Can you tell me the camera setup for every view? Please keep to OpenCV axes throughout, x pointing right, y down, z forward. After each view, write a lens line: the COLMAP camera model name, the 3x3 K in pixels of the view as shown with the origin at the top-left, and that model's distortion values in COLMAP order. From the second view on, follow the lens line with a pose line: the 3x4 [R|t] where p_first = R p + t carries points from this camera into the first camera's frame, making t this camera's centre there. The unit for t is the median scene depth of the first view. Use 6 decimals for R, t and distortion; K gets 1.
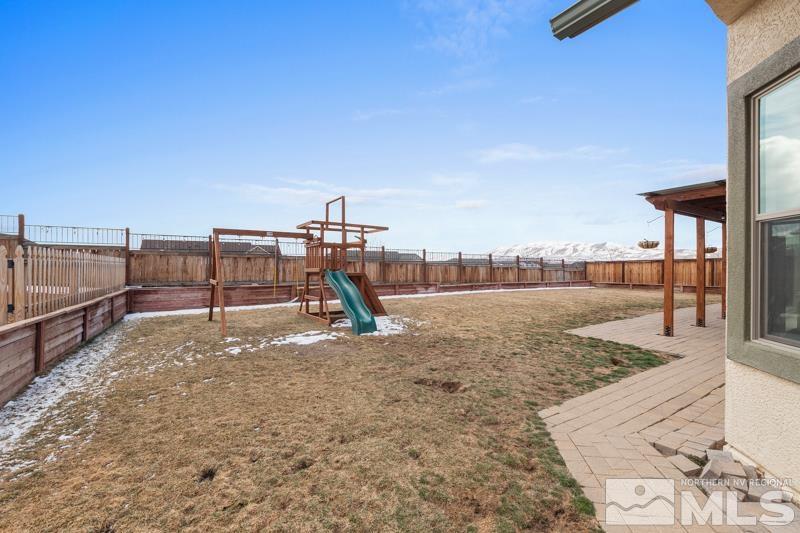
lens RADIAL K [[348.6, 0, 403.6], [0, 348.6, 265.2], [0, 0, 1]] dist [0.001679, 0.000661]
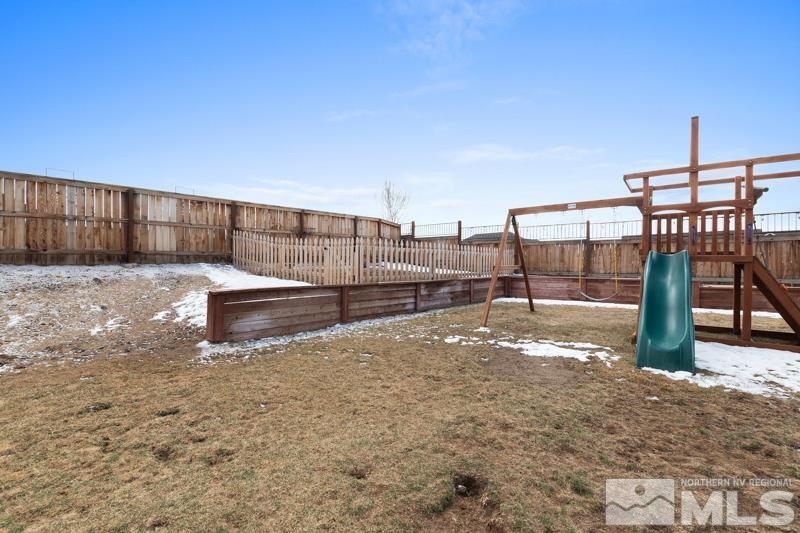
lens RADIAL K [[348.6, 0, 402.3], [0, 348.6, 270.7], [0, 0, 1]] dist [0.001679, 0.000661]
pose [[0.290654, 0.019568, -0.956628, 0.234553], [0.004495, 0.999752, 0.021816, 0.031114], [0.956818, -0.010641, 0.290494, 0.424035]]
